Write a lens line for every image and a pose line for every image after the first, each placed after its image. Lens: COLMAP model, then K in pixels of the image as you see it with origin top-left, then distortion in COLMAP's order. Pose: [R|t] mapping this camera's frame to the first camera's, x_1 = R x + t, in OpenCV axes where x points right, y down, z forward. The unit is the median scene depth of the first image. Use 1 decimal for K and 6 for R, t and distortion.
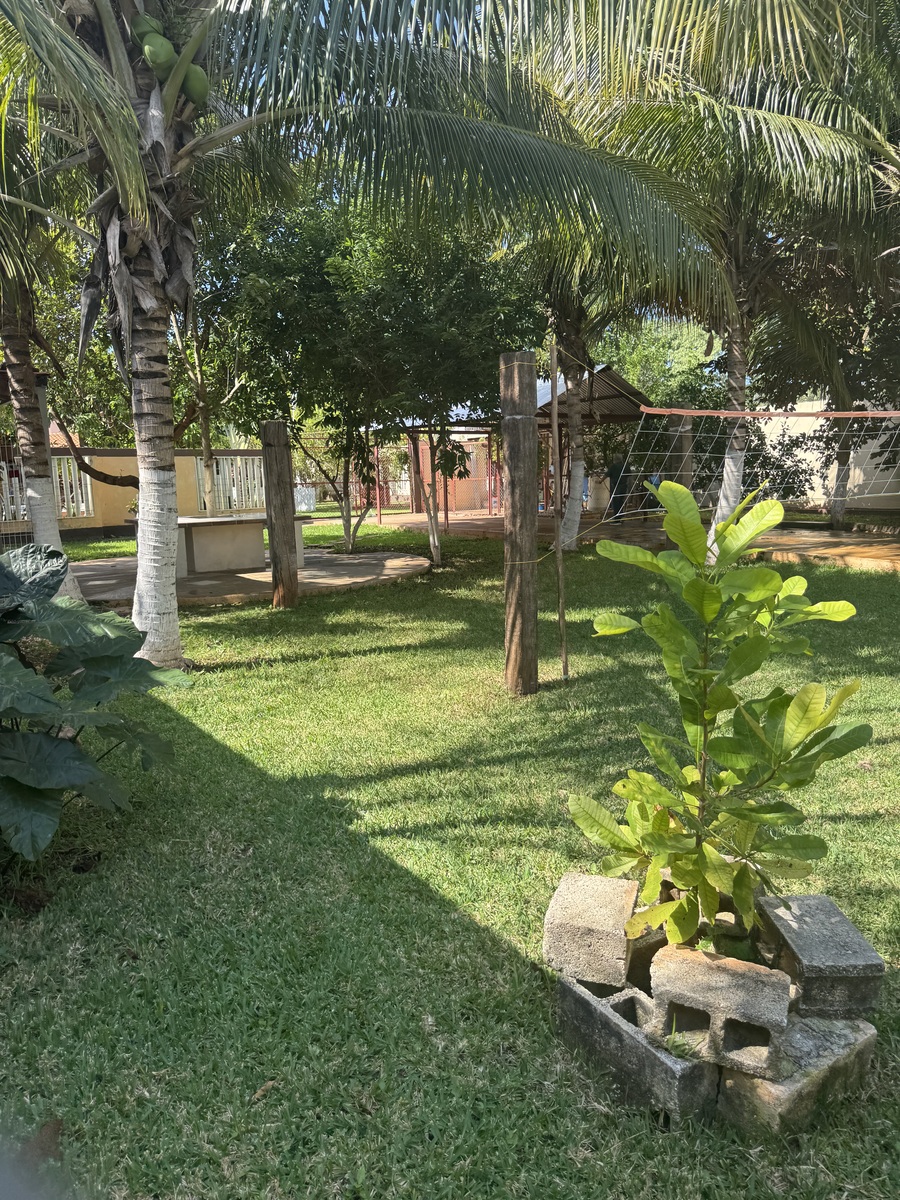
lens RADIAL K [[892.5, 0, 450.0], [0, 892.5, 600.0], [0, 0, 1]] dist [0.090011, -0.135497]
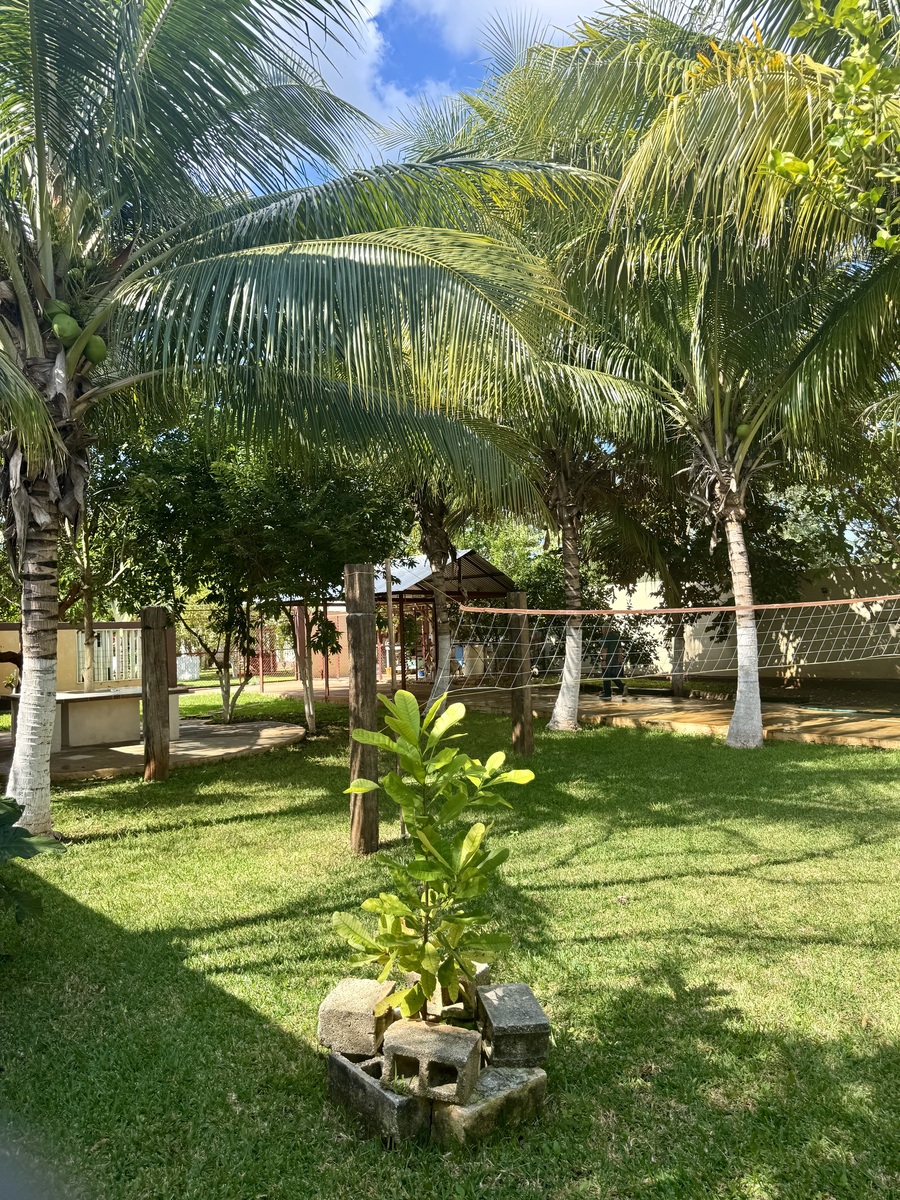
lens RADIAL K [[854.8, 0, 450.0], [0, 854.8, 600.0], [0, 0, 1]] dist [0.026115, -0.027938]
pose [[0.990596, 0.004726, 0.136734, 0.040741], [0.021373, 0.981789, -0.188770, -0.003631], [-0.135136, 0.189917, 0.972455, -0.146006]]
